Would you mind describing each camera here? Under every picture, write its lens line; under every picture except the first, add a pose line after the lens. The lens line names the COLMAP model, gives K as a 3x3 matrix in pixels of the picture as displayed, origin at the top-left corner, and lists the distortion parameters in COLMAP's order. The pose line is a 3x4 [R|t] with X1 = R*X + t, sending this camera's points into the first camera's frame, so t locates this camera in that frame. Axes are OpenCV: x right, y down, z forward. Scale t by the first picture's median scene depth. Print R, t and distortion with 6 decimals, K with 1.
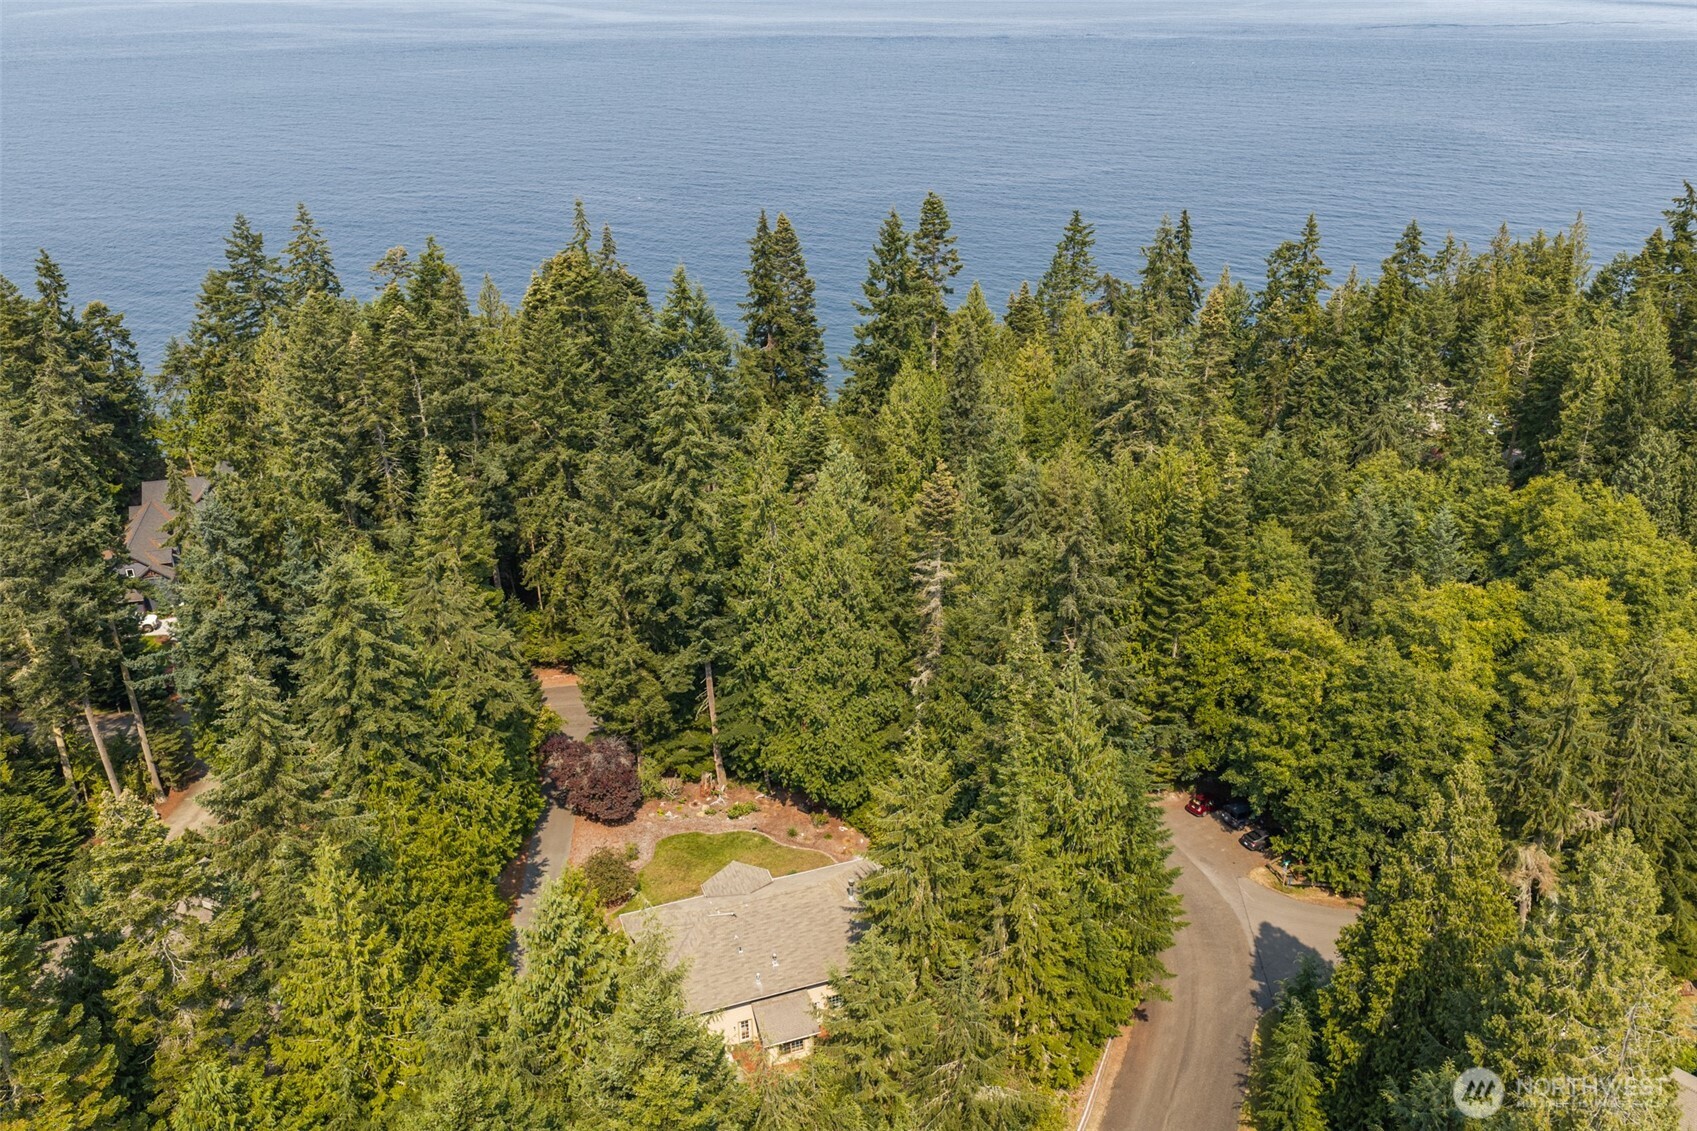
lens RADIAL K [[1383.7, 0, 848.5], [0, 1383.7, 565.5], [0, 0, 1]] dist [0.012088, 0.001672]
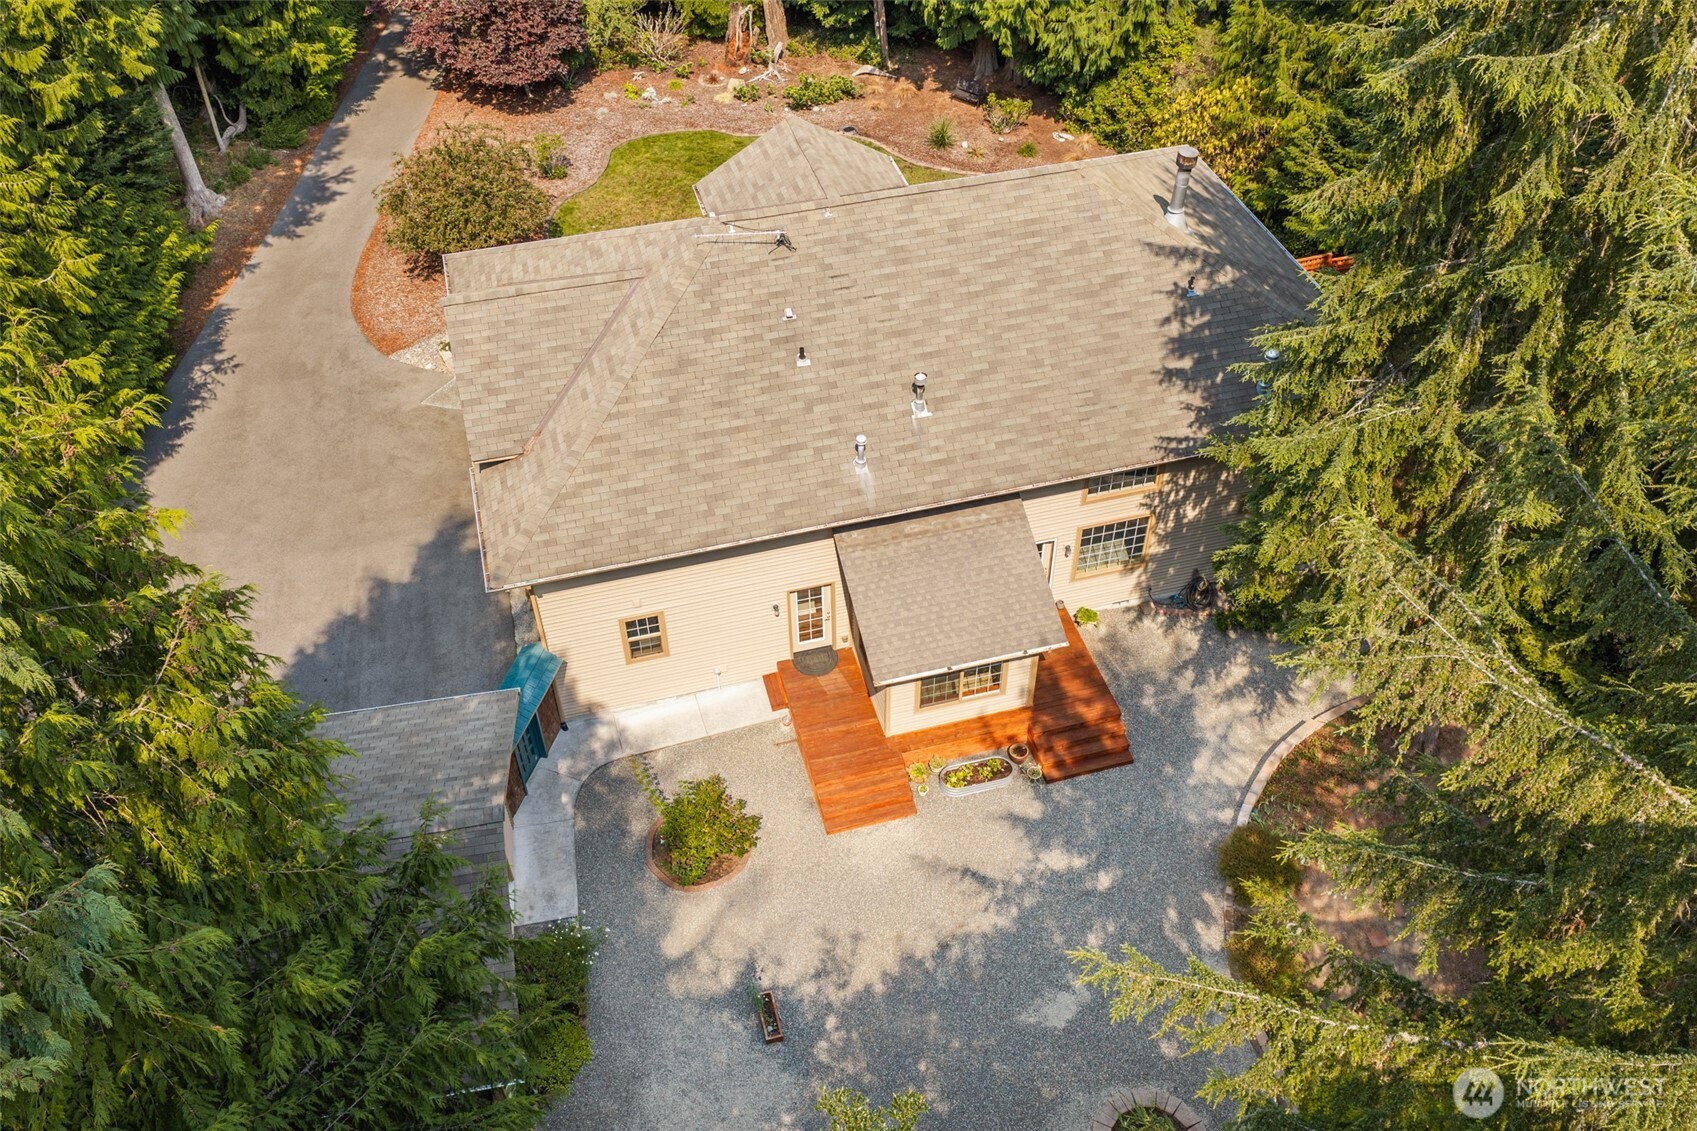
lens RADIAL K [[1383.7, 0, 848.5], [0, 1383.7, 565.5], [0, 0, 1]] dist [0.012088, 0.001672]
pose [[0.997319, 0.056923, -0.045995, -0.042543], [-0.038314, 0.941598, 0.334553, 0.179082], [0.062352, -0.331893, 0.941254, 0.577786]]
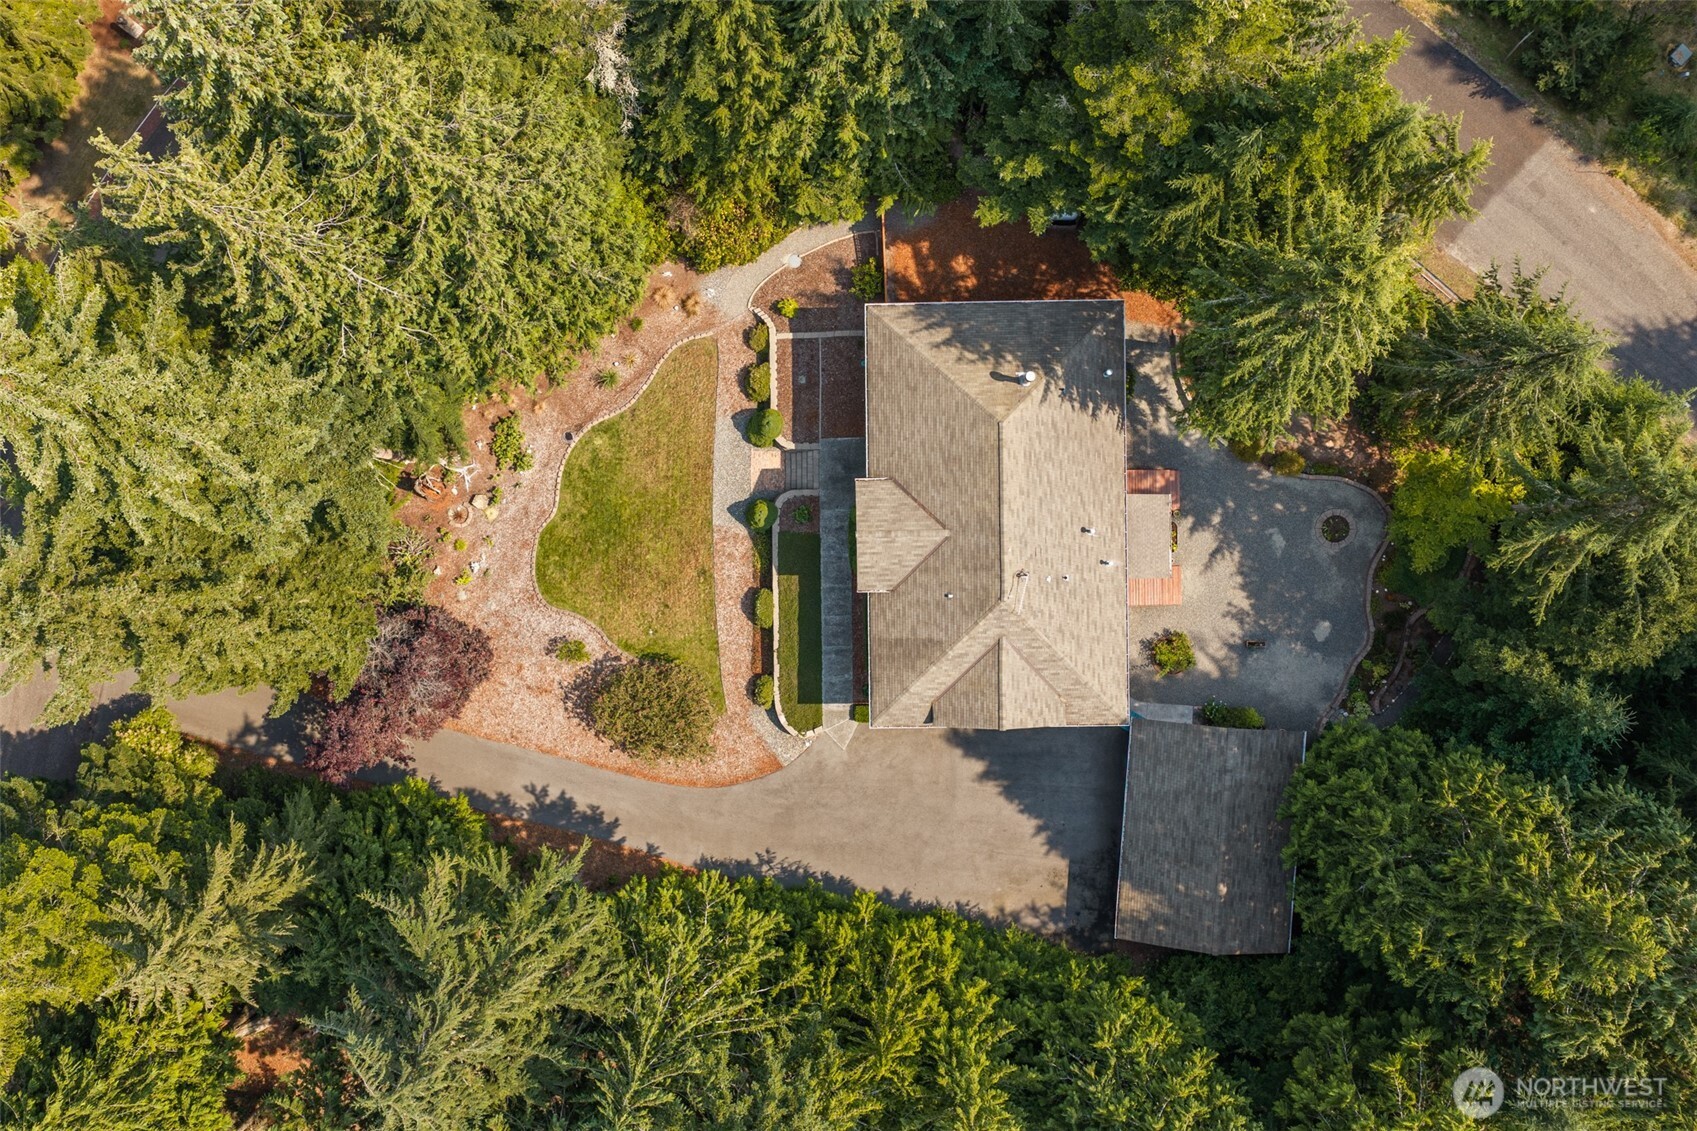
lens RADIAL K [[1383.7, 0, 848.5], [0, 1383.7, 565.5], [0, 0, 1]] dist [0.012088, 0.001672]
pose [[0.324504, -0.945812, 0.011741, -0.090520], [0.419356, 0.154984, 0.894494, -0.274874], [-0.847843, -0.285343, 0.446925, 0.645974]]
